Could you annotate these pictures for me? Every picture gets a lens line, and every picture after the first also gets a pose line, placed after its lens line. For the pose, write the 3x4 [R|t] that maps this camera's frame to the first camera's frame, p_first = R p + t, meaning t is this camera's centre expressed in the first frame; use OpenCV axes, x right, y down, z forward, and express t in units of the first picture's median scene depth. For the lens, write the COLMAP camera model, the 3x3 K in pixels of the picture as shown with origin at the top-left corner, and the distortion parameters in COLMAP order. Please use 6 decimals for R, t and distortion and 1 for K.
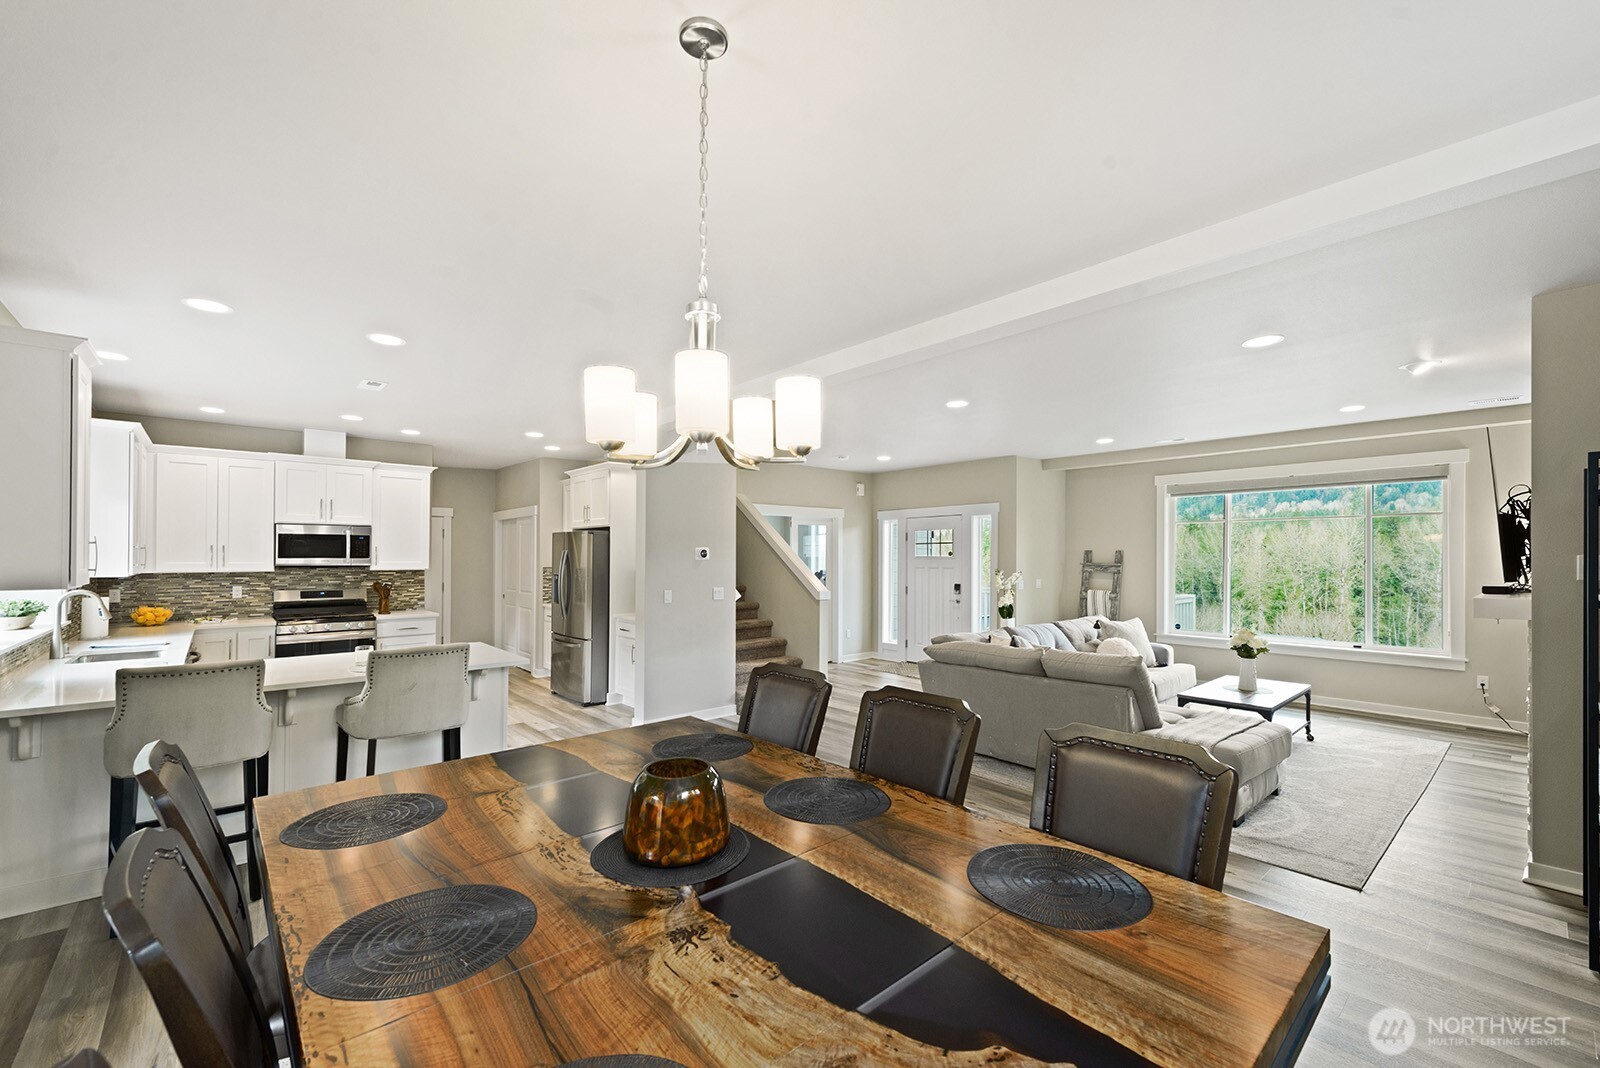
lens RADIAL K [[658.1, 0, 805.3], [0, 658.1, 541.8], [0, 0, 1]] dist [-0.000206, -0.000118]
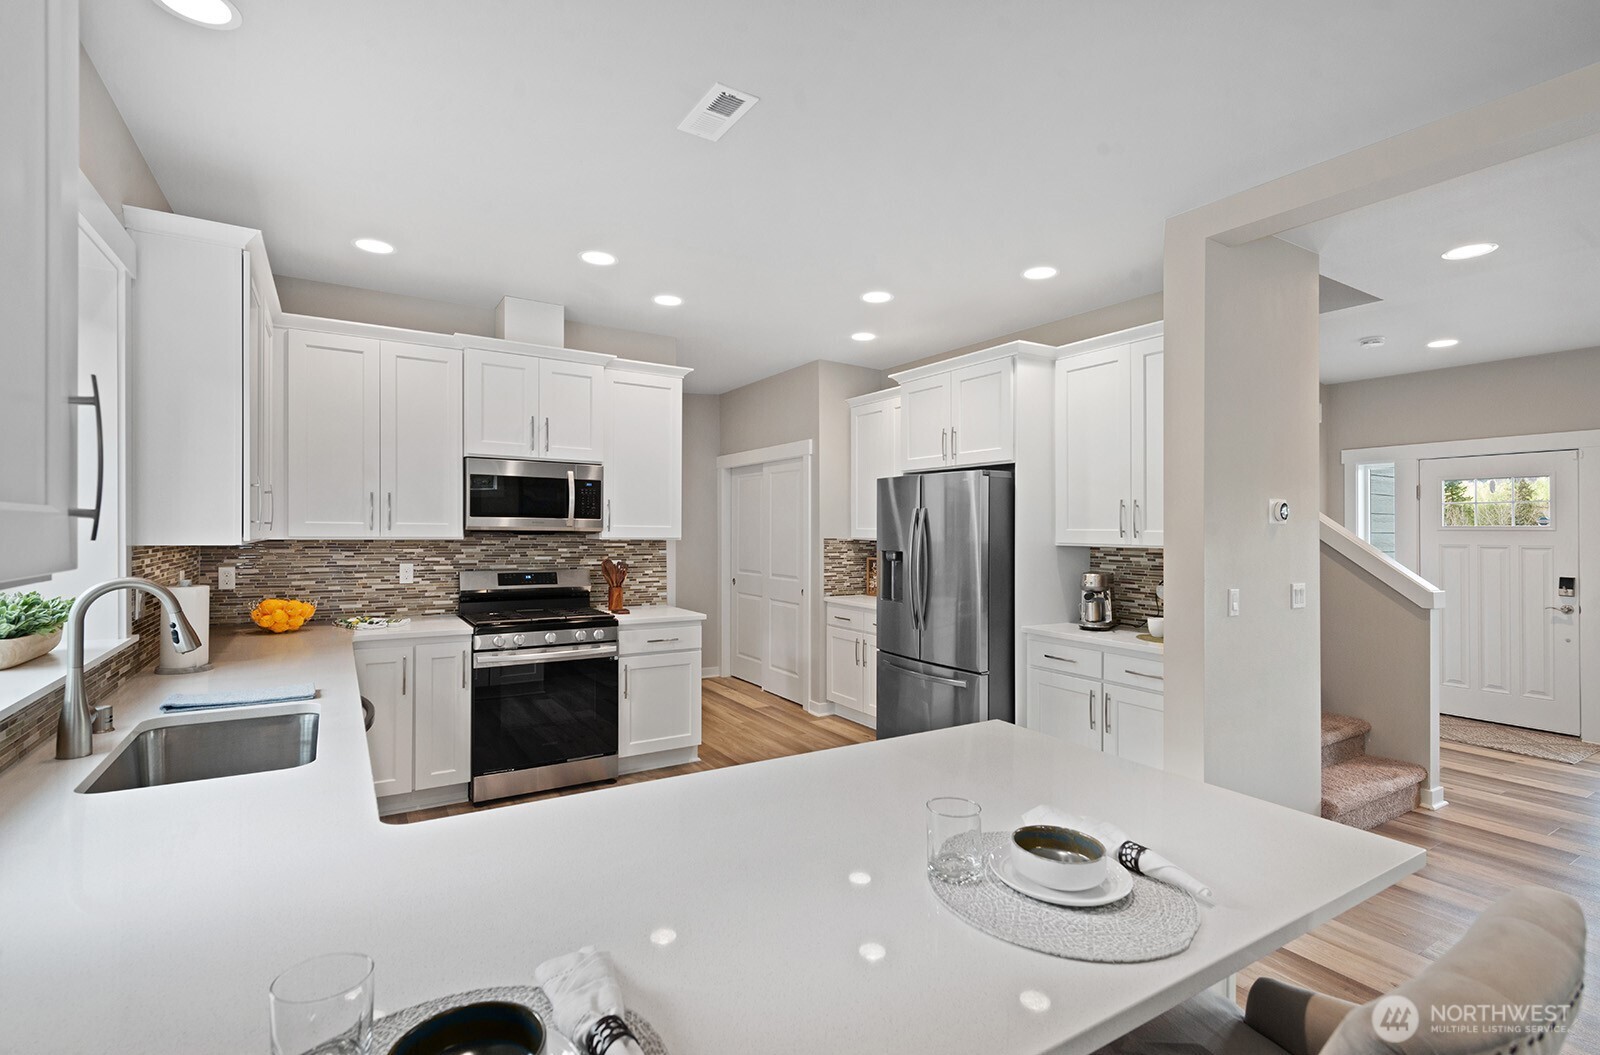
lens RADIAL K [[755.8, 0, 800.0], [0, 755.8, 527.5], [0, 0, 1]] dist [0.002534, -0.000153]
pose [[0.984287, 0.007491, -0.176415, -0.391861], [-0.004507, 0.999840, 0.017307, 0.021546], [0.176517, -0.016239, 0.984164, 0.390146]]
